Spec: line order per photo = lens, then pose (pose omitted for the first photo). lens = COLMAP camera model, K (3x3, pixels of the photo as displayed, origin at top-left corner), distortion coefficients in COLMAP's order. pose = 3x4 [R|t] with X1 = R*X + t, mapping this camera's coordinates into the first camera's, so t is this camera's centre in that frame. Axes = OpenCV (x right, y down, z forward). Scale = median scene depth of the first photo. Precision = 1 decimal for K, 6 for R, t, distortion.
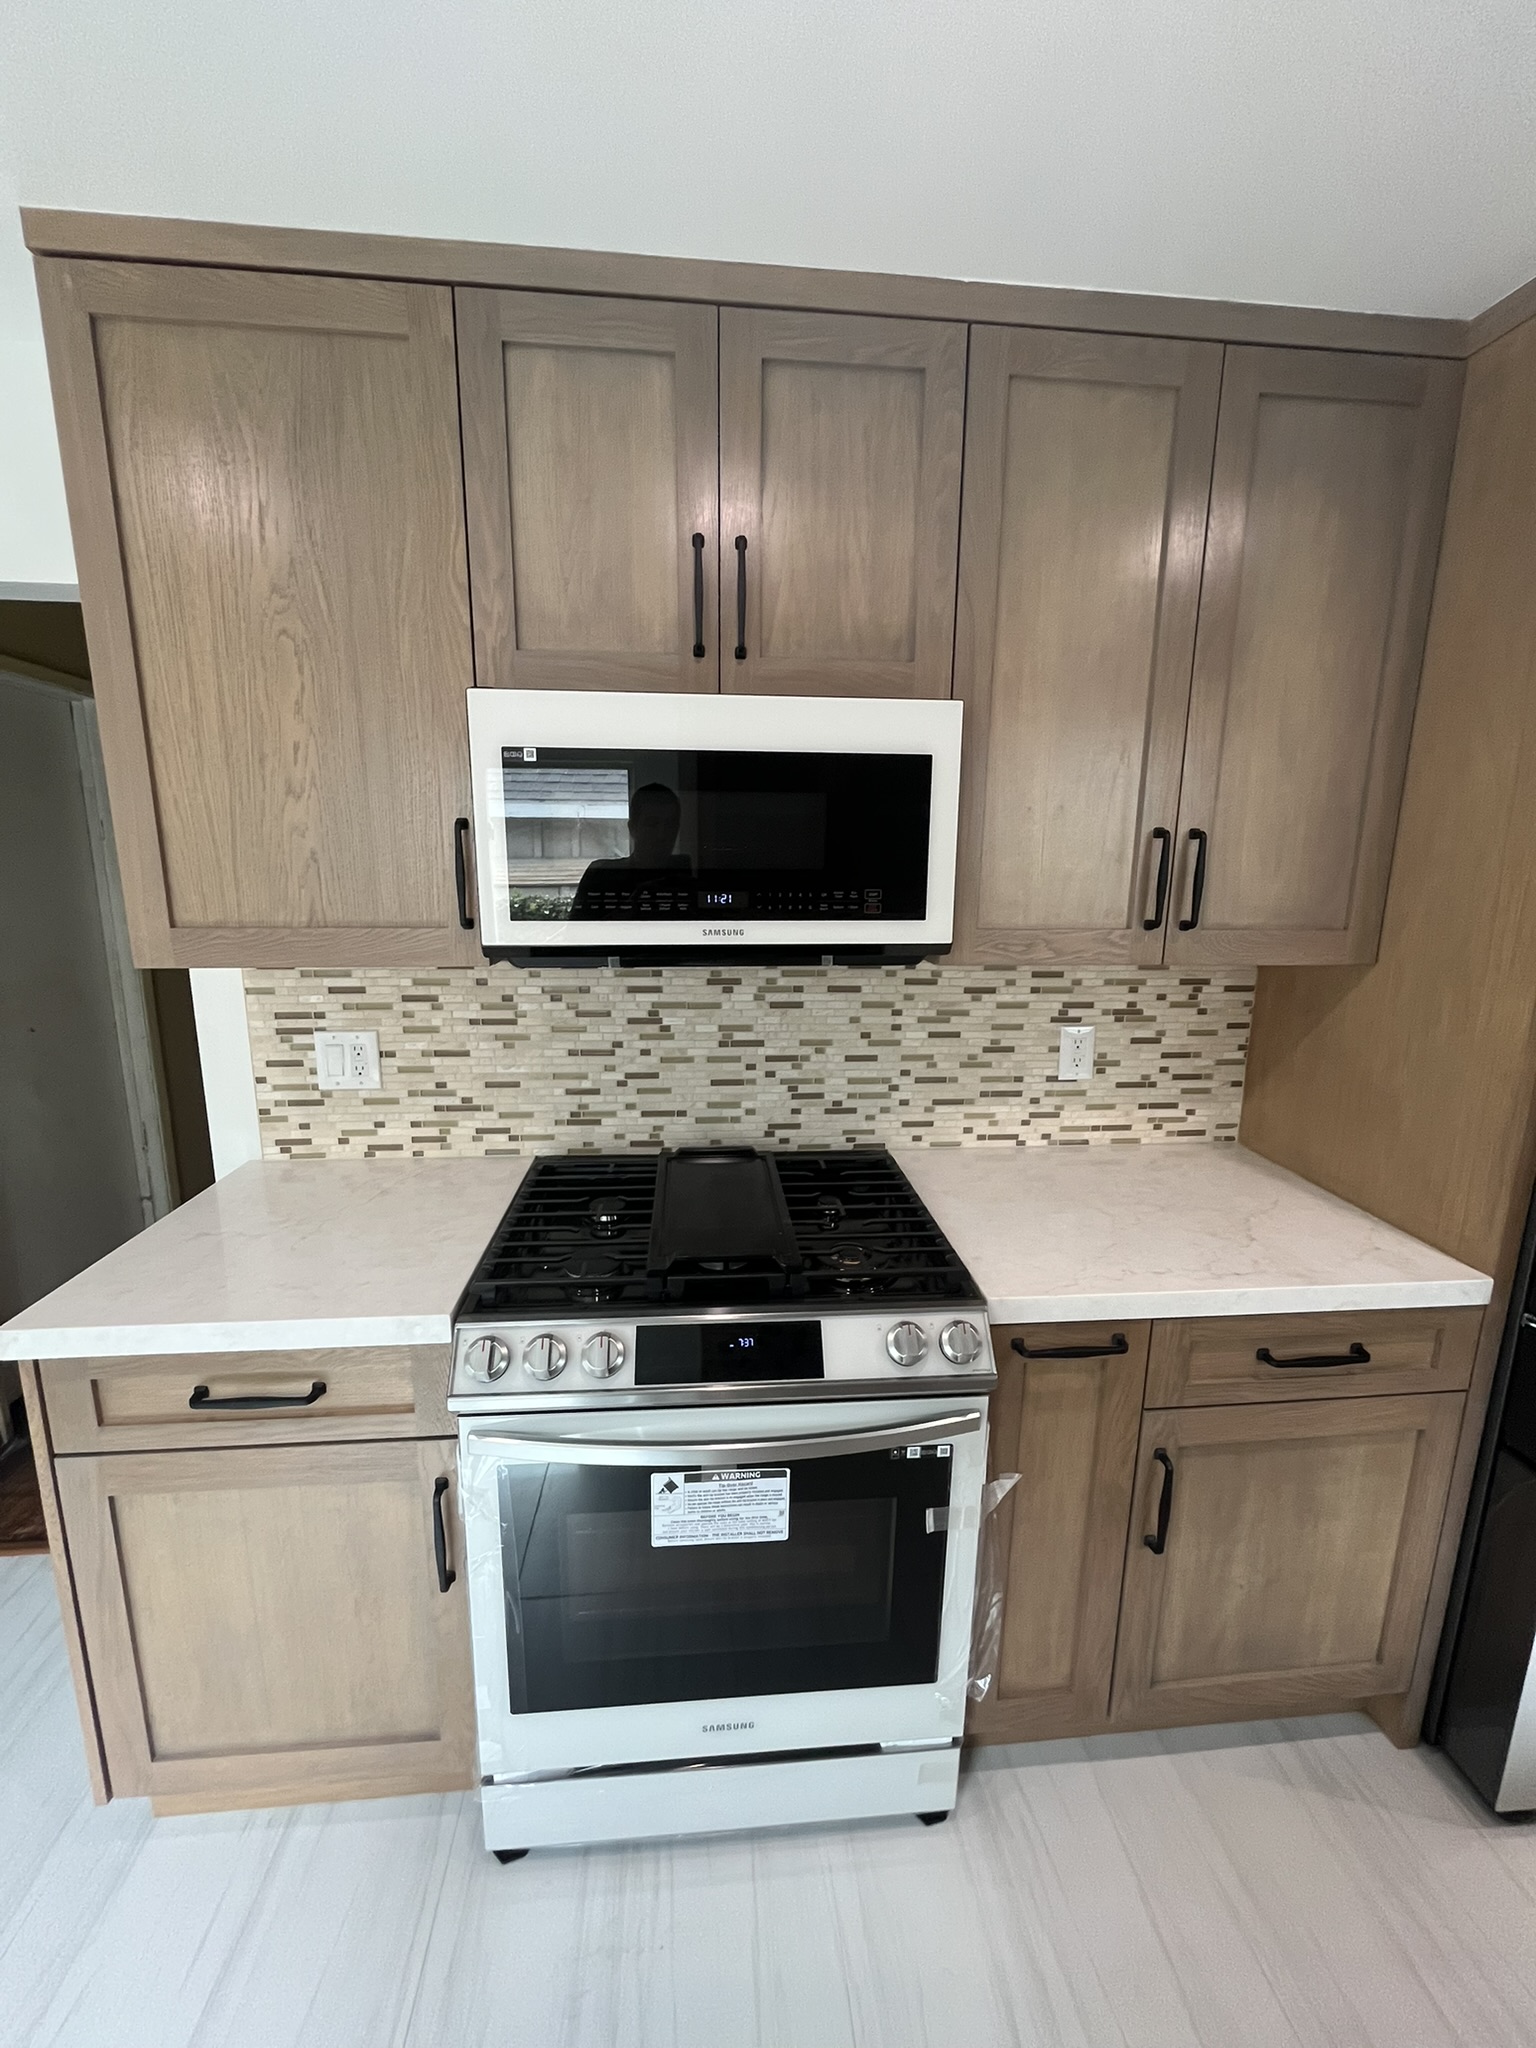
lens RADIAL K [[827.8, 0, 761.7], [0, 827.8, 1023.9], [0, 0, 1]] dist [-0.002489, -0.000539]
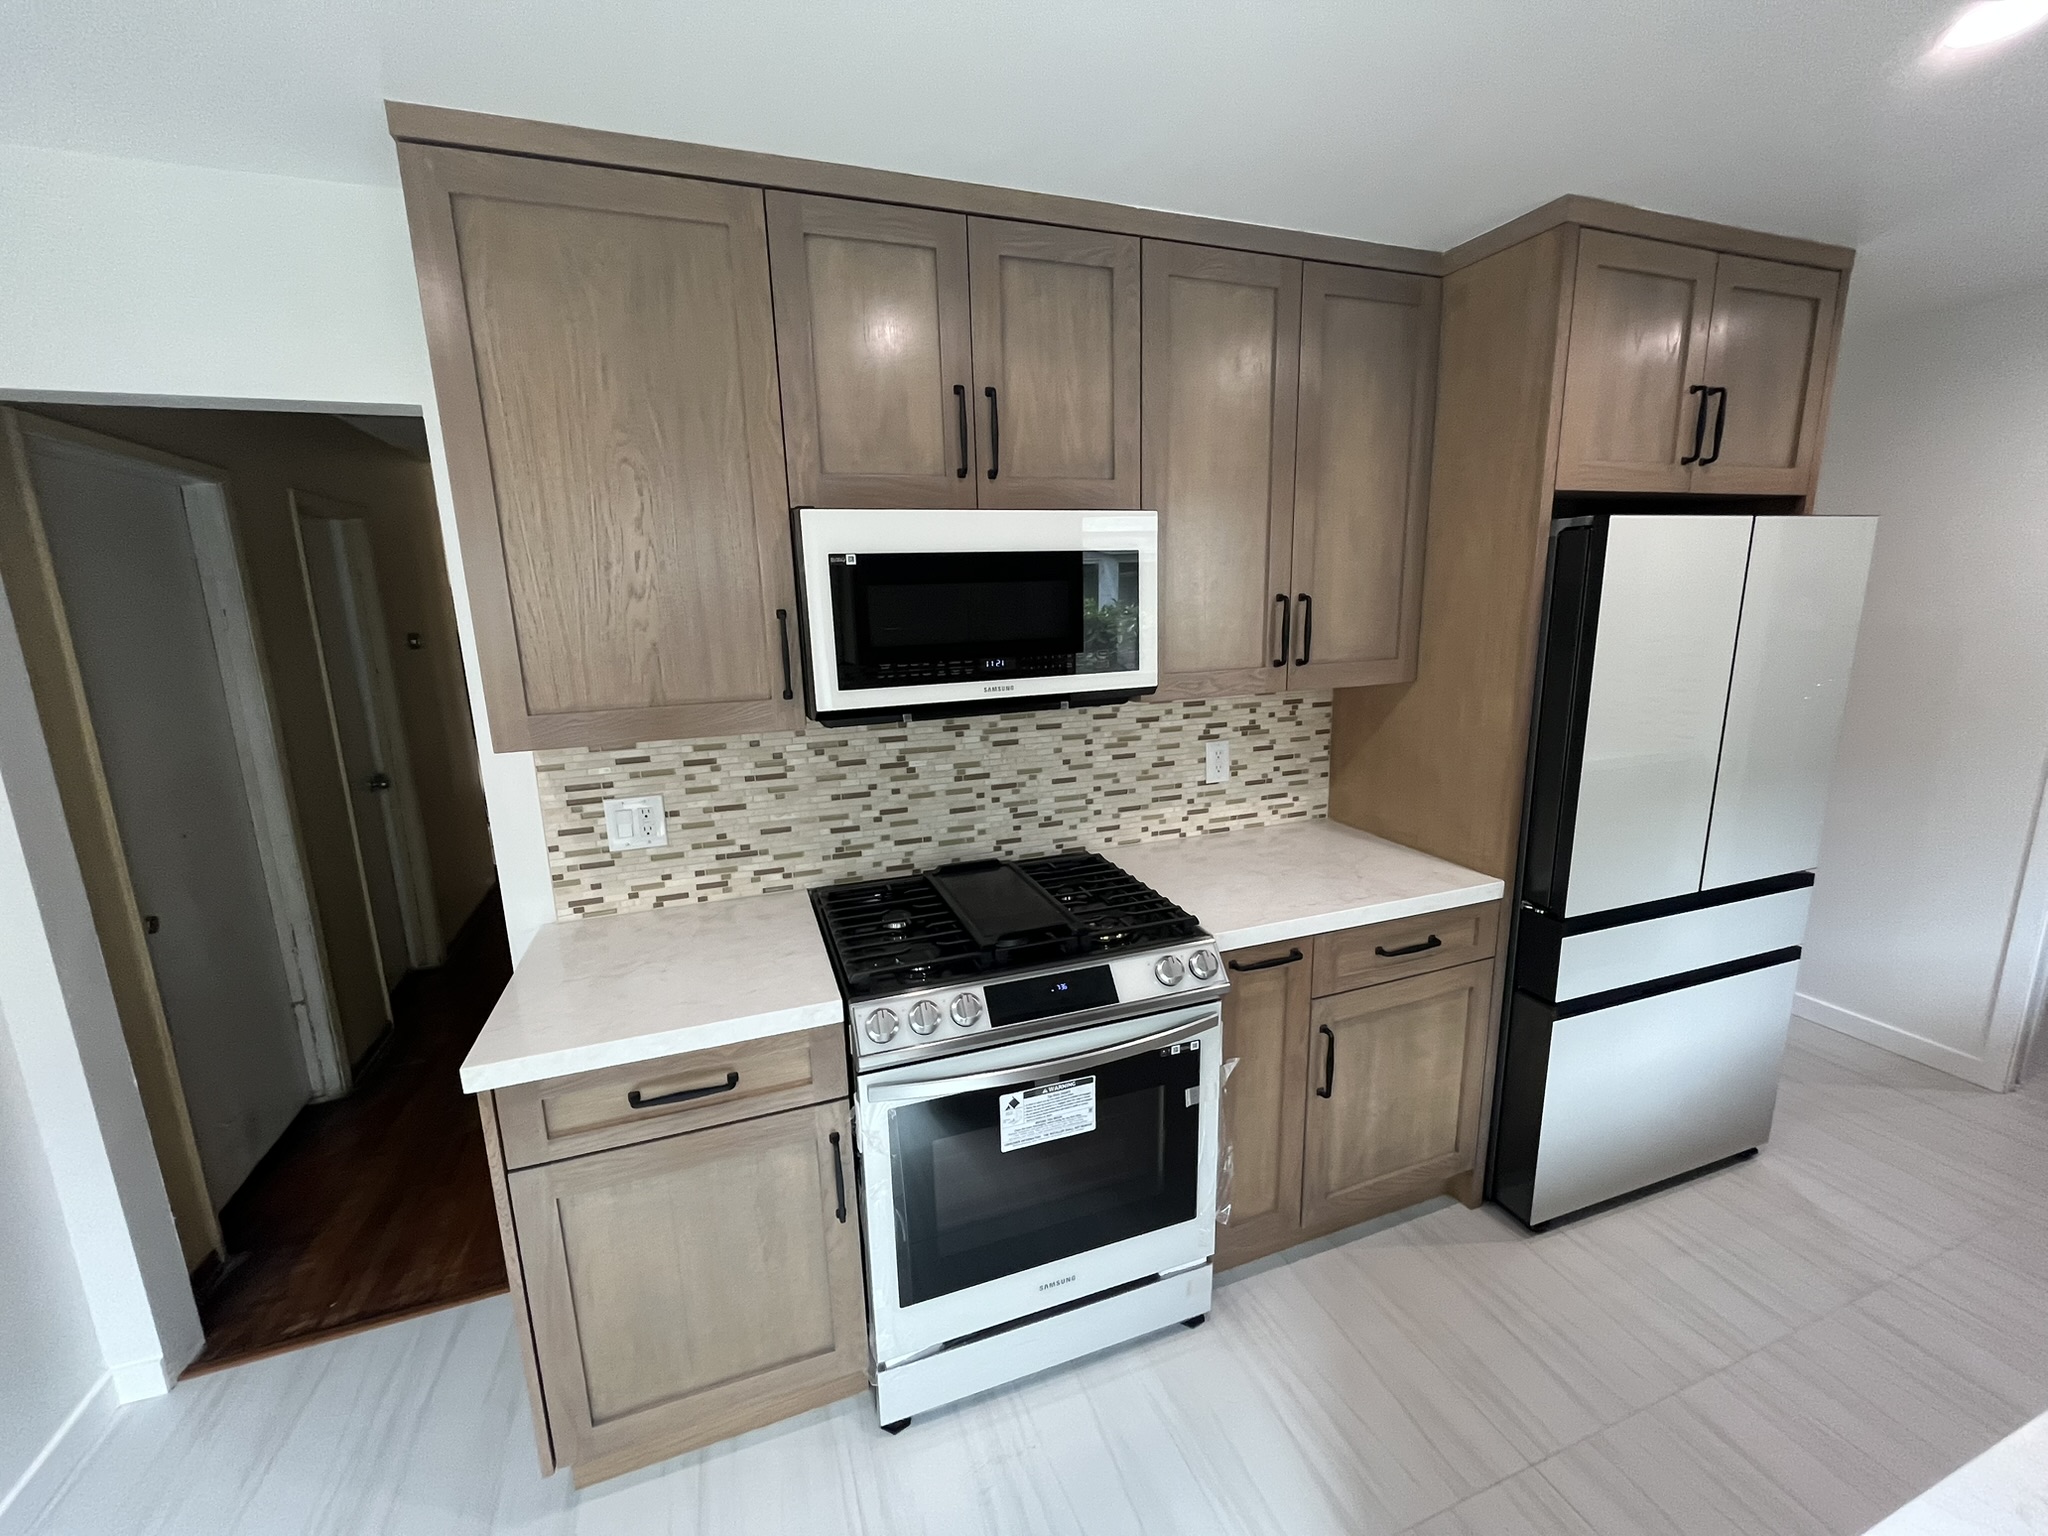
lens RADIAL K [[827.8, 0, 1018.0], [0, 827.8, 772.2], [0, 0, 1]] dist [-0.002489, -0.000539]
pose [[0.966246, -0.088571, 0.241915, -0.267779], [0.086299, 0.996069, 0.019996, -0.002128], [-0.242735, 0.001556, 0.970091, -0.214820]]
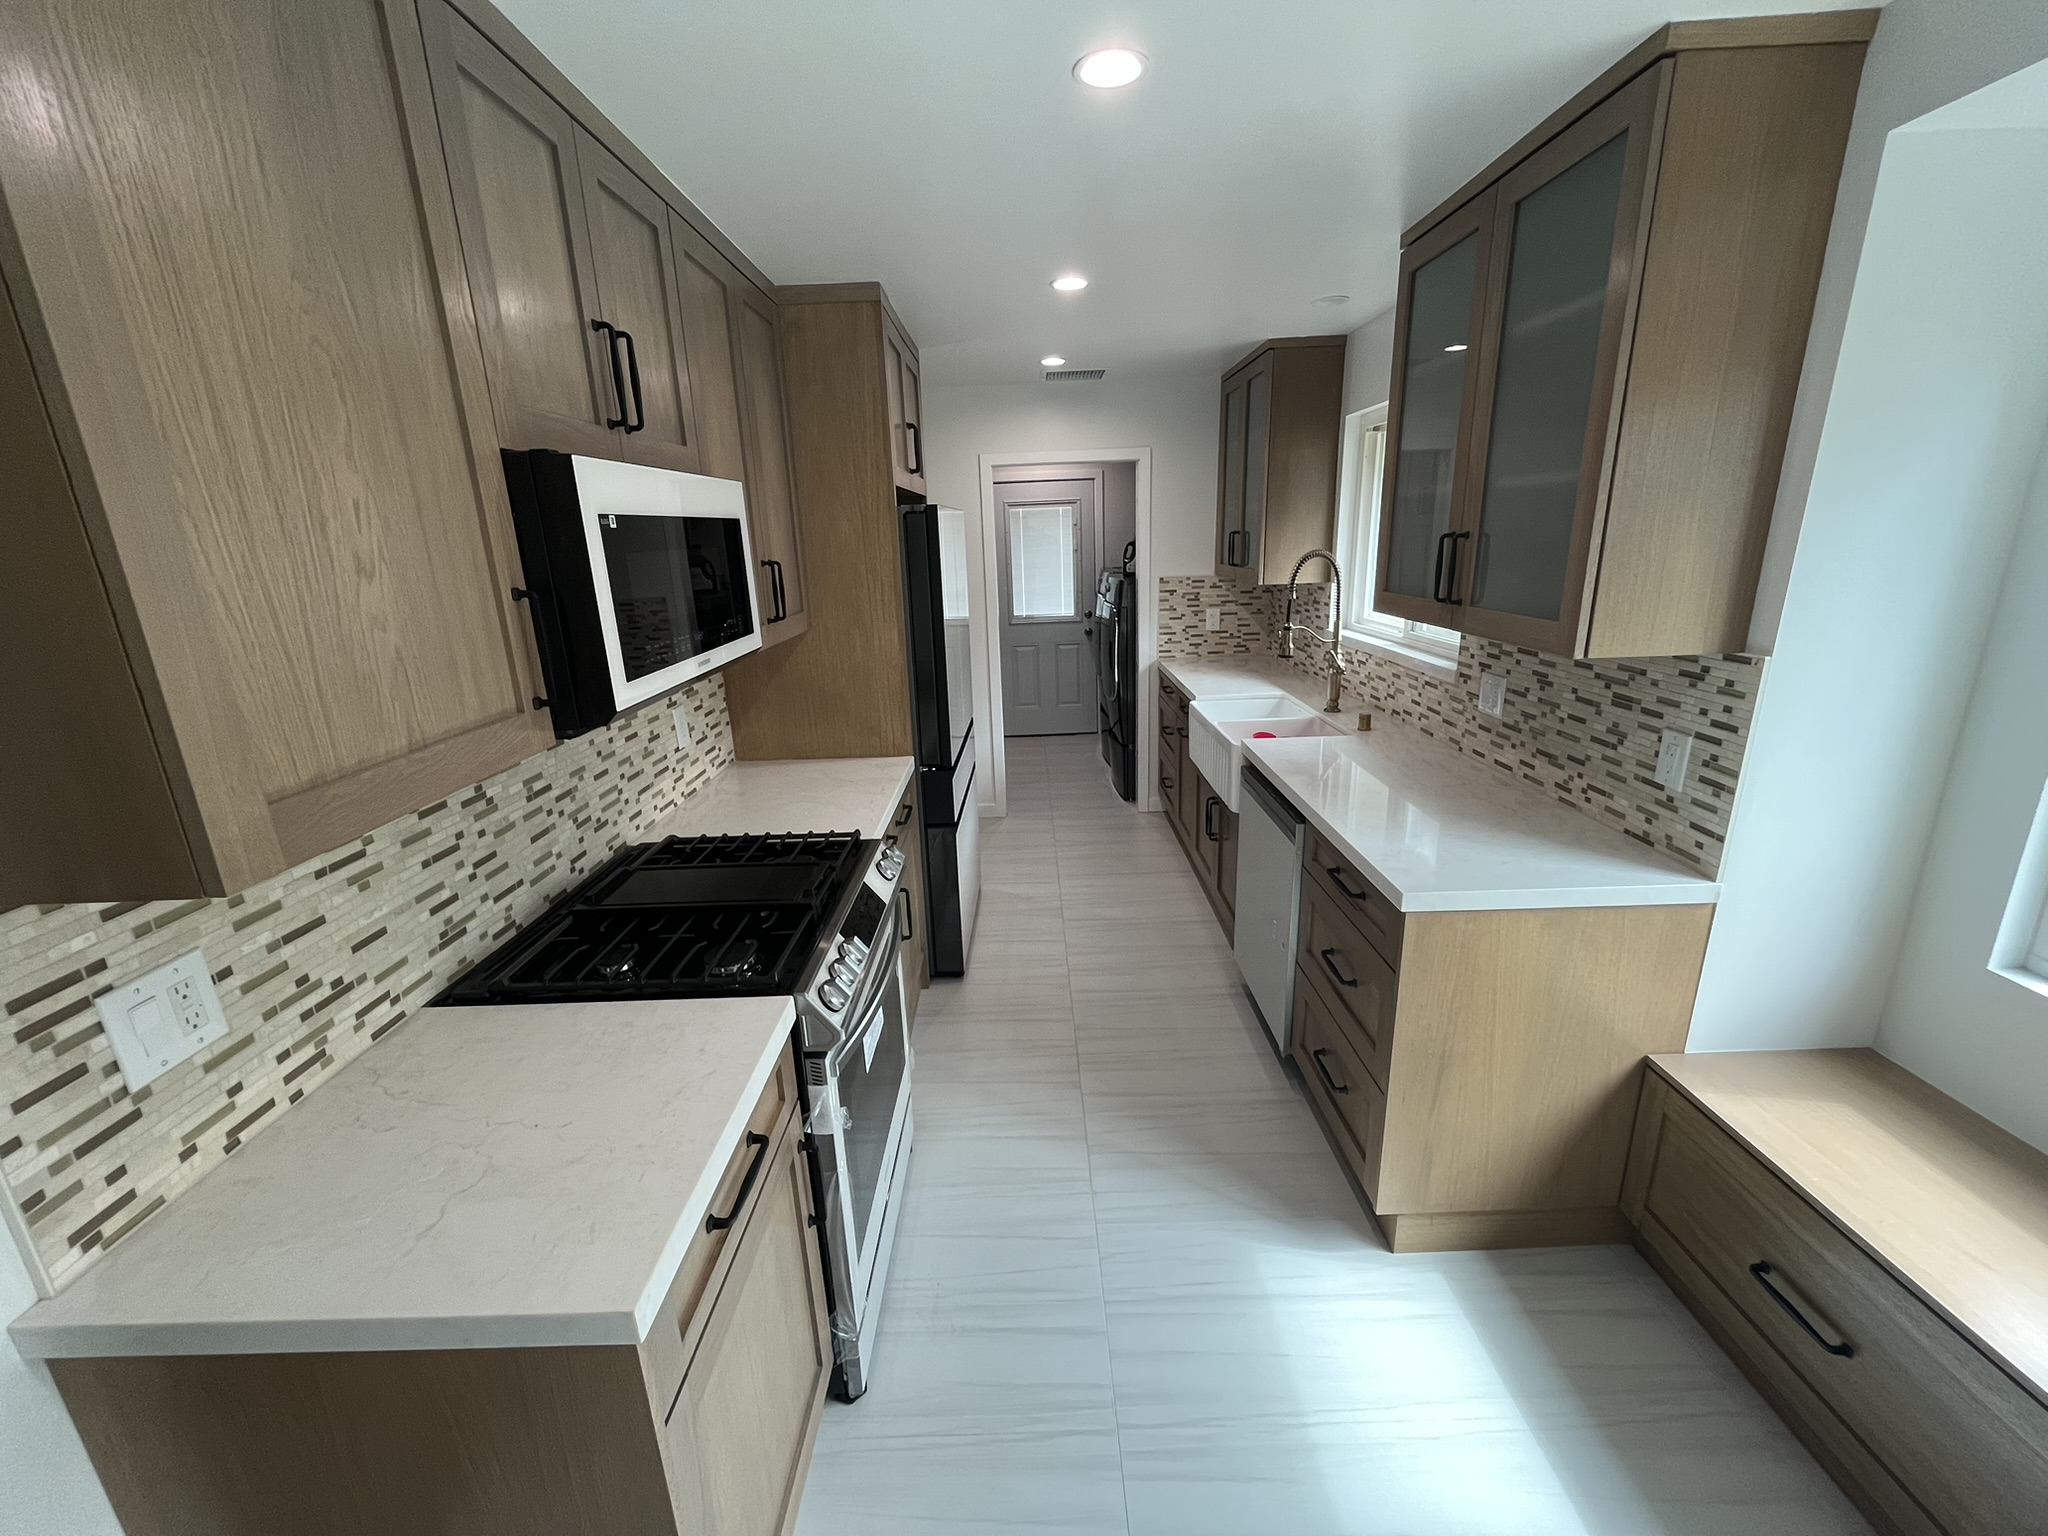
lens RADIAL K [[827.8, 0, 1024.6], [0, 827.8, 773.9], [0, 0, 1]] dist [-0.002489, -0.000539]
pose [[0.093513, -0.292797, 0.951591, -0.958442], [0.230522, 0.936174, 0.265399, -0.133886], [-0.968563, 0.194545, 0.155041, 0.287707]]
